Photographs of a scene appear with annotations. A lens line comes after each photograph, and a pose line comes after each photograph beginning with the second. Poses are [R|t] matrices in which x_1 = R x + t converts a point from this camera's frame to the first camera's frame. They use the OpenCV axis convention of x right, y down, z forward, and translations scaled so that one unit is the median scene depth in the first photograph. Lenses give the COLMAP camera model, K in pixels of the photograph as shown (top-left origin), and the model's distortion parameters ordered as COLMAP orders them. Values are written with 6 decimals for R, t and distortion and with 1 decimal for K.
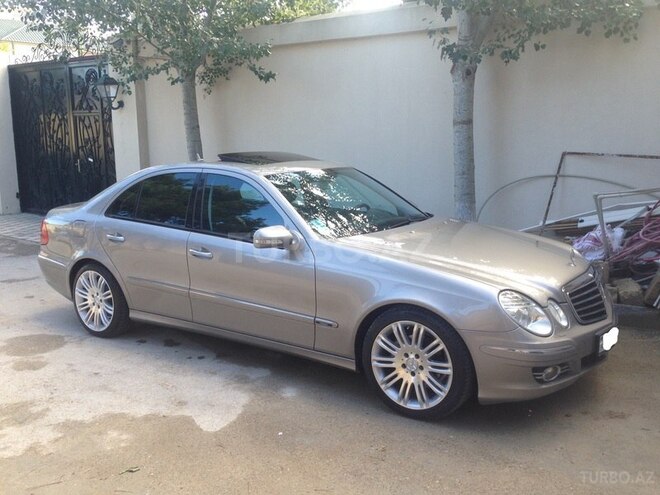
lens RADIAL K [[612.5, 0, 335.8], [0, 612.5, 246.7], [0, 0, 1]] dist [0.030948, 0.000000]
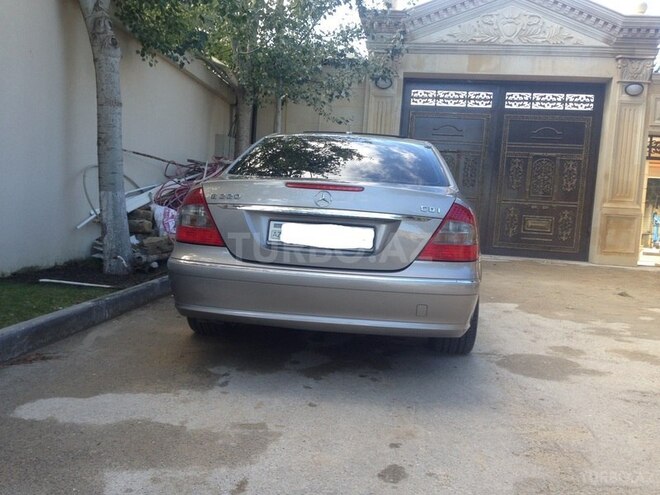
lens RADIAL K [[612.5, 0, 329.5], [0, 612.5, 248.1], [0, 0, 1]] dist [0.030948, 0.000000]
pose [[-0.486605, -0.071706, 0.870674, -0.852551], [0.103547, 0.984867, 0.138981, -0.095518], [-0.867464, 0.157784, -0.471816, 1.315755]]
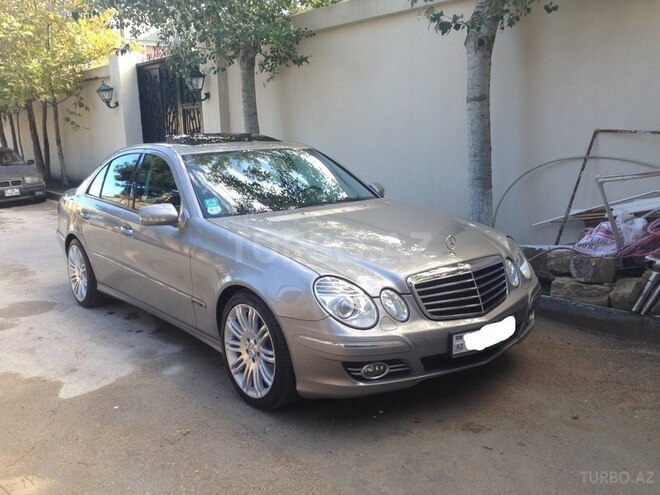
lens RADIAL K [[612.5, 0, 331.1], [0, 612.5, 250.5], [0, 0, 1]] dist [0.030948, 0.000000]
pose [[0.957741, 0.037326, -0.285199, 0.299592], [-0.031825, 0.999208, 0.023901, 0.006624], [0.285865, -0.013815, 0.958170, 0.075041]]
